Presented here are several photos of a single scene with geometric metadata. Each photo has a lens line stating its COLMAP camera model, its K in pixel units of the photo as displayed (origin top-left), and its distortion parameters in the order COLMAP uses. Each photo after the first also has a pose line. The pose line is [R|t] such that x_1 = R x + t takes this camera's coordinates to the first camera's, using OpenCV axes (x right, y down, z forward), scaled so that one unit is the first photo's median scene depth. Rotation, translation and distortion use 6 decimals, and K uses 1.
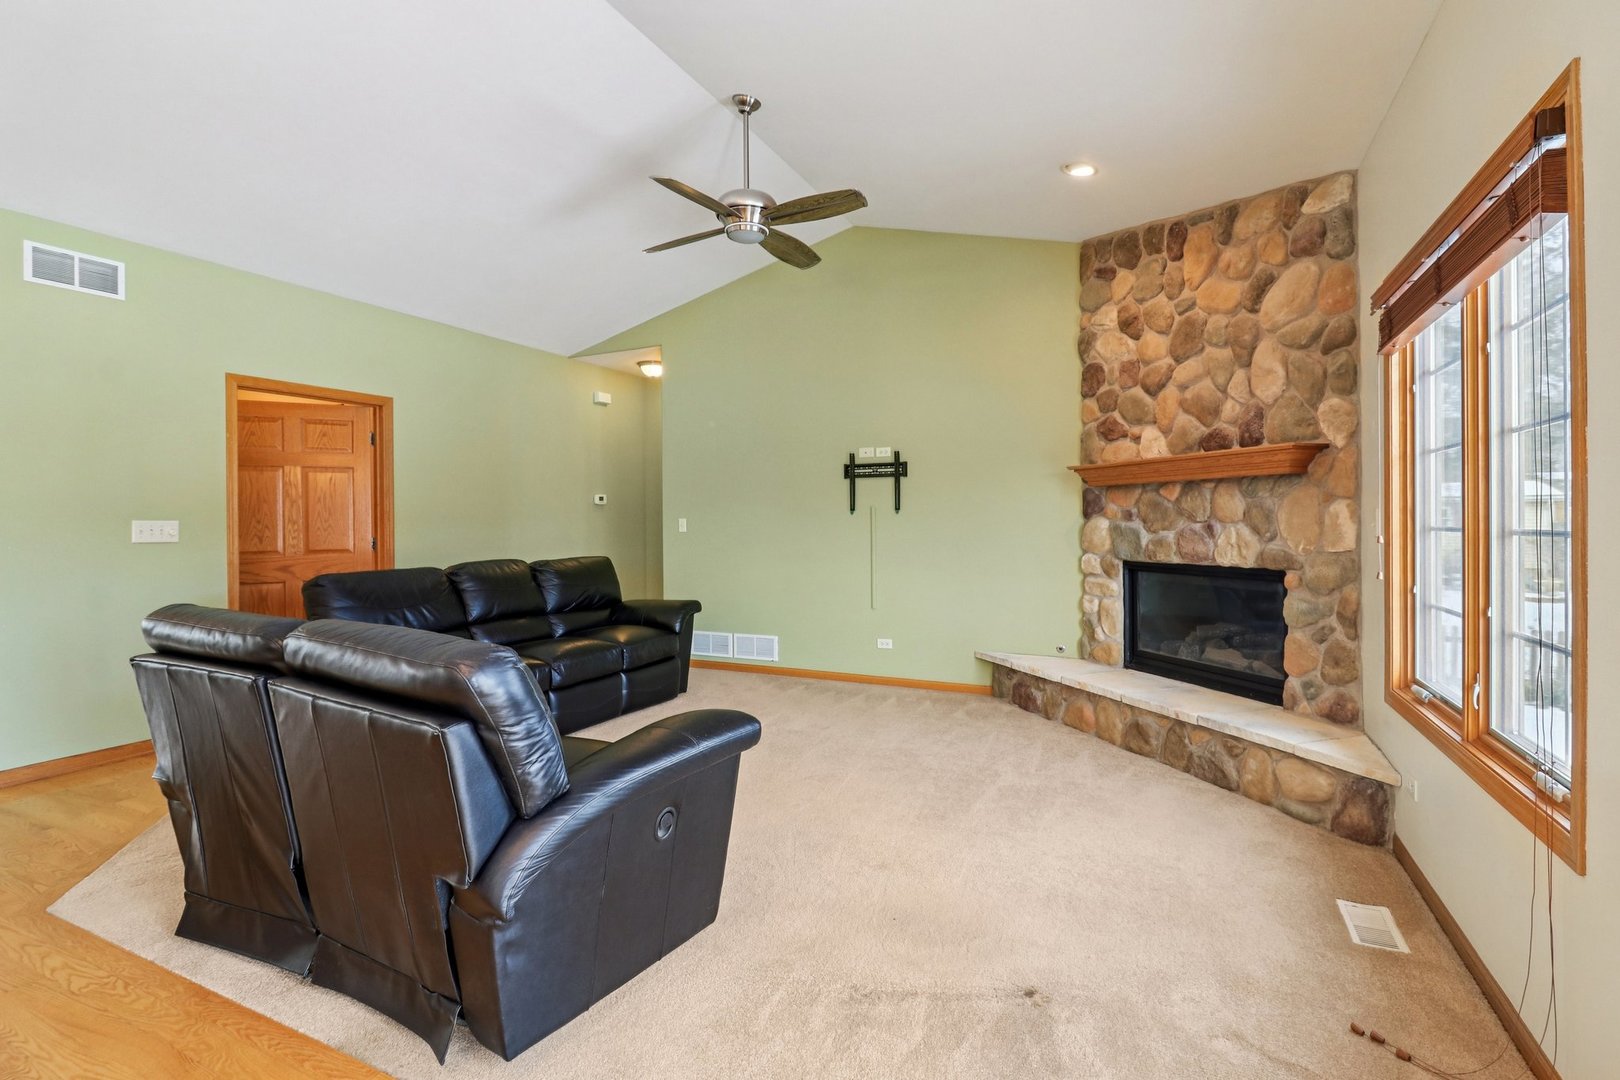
lens RADIAL K [[759.2, 0, 815.6], [0, 759.2, 524.7], [0, 0, 1]] dist [-0.002014, -0.011037]
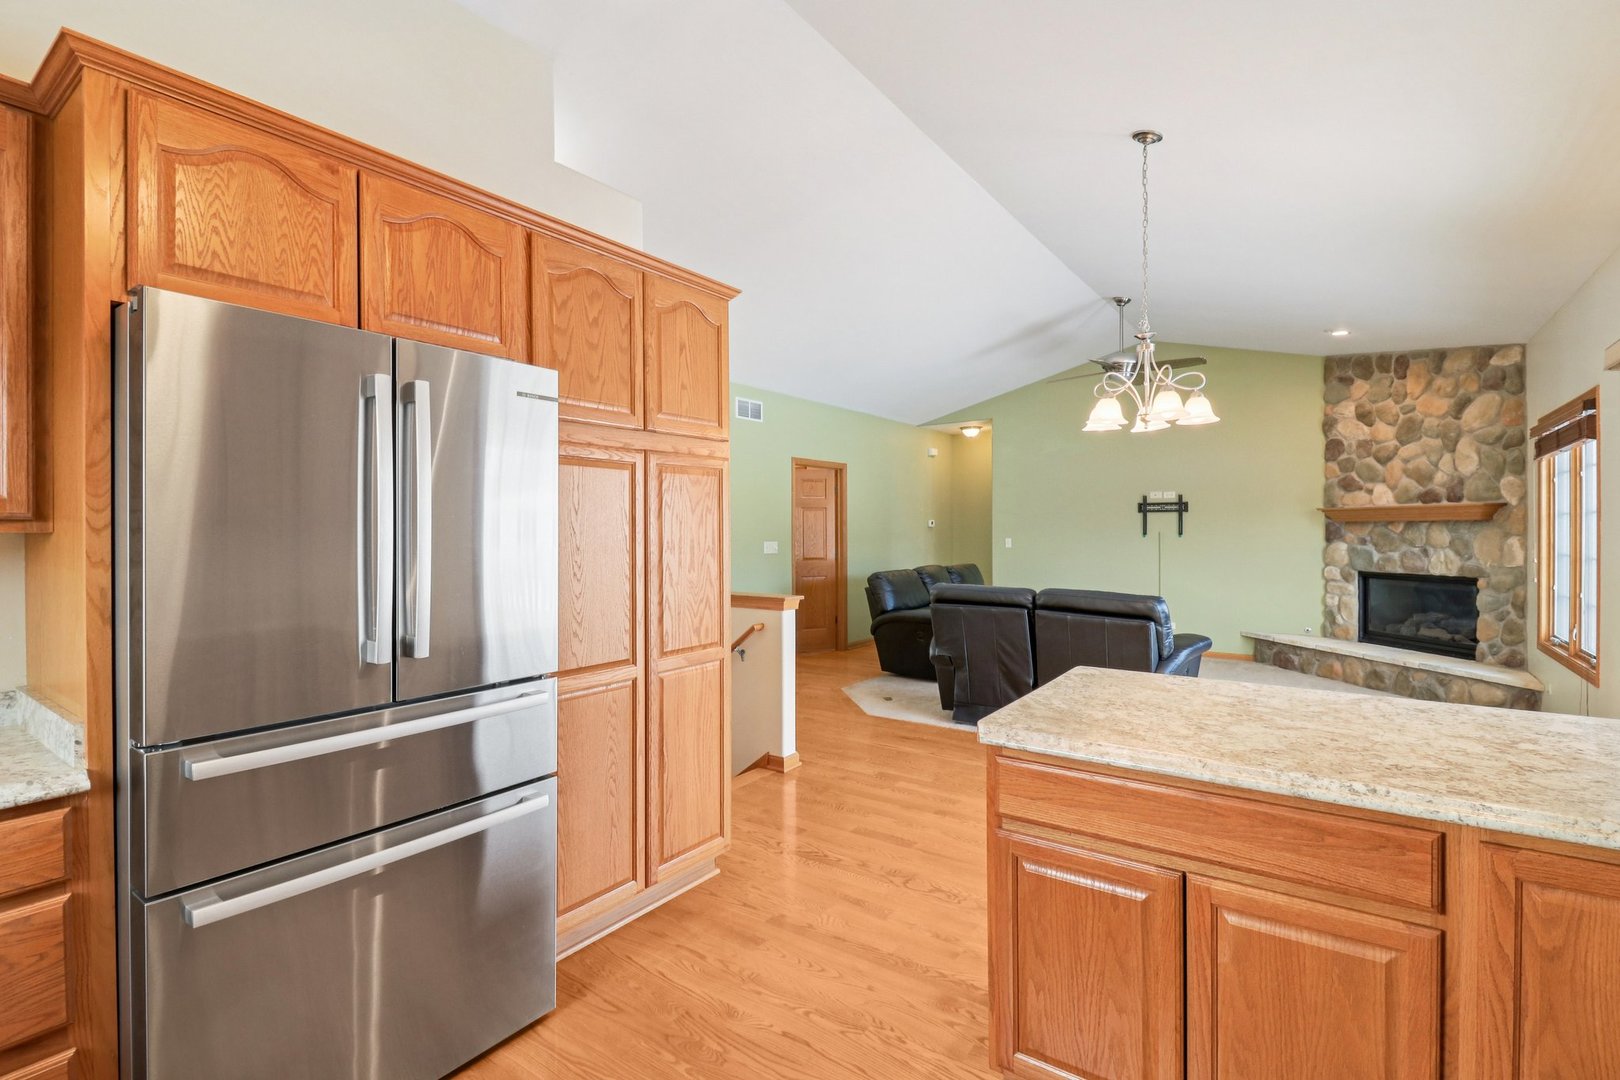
lens RADIAL K [[759.2, 0, 795.9], [0, 759.2, 533.1], [0, 0, 1]] dist [-0.002014, -0.011037]
pose [[0.982325, 0.004804, -0.187123, -0.468099], [-0.004662, 0.999988, 0.001199, -0.028105], [0.187126, -0.000306, 0.982336, -0.779709]]
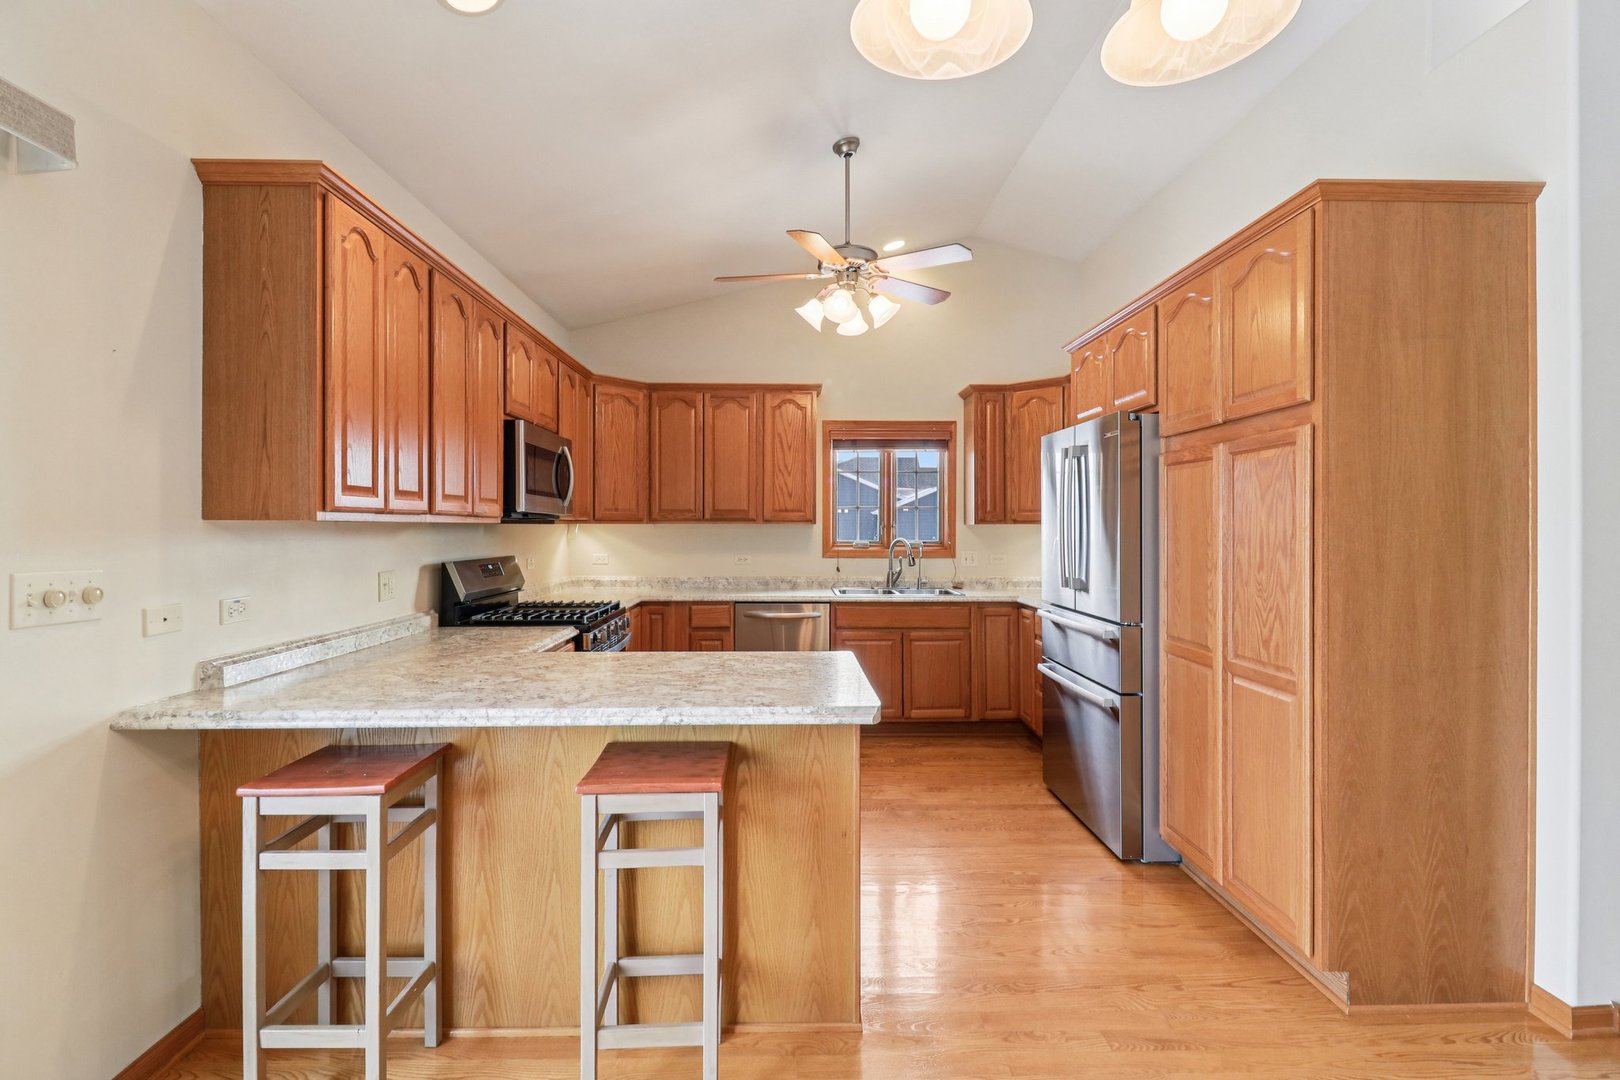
lens RADIAL K [[759.2, 0, 812.0], [0, 759.2, 529.9], [0, 0, 1]] dist [-0.002014, -0.011037]
pose [[-0.893245, 0.005477, -0.449536, 0.345219], [-0.000120, 0.999923, 0.012422, -0.035547], [0.449569, 0.011150, -0.893176, 1.598814]]
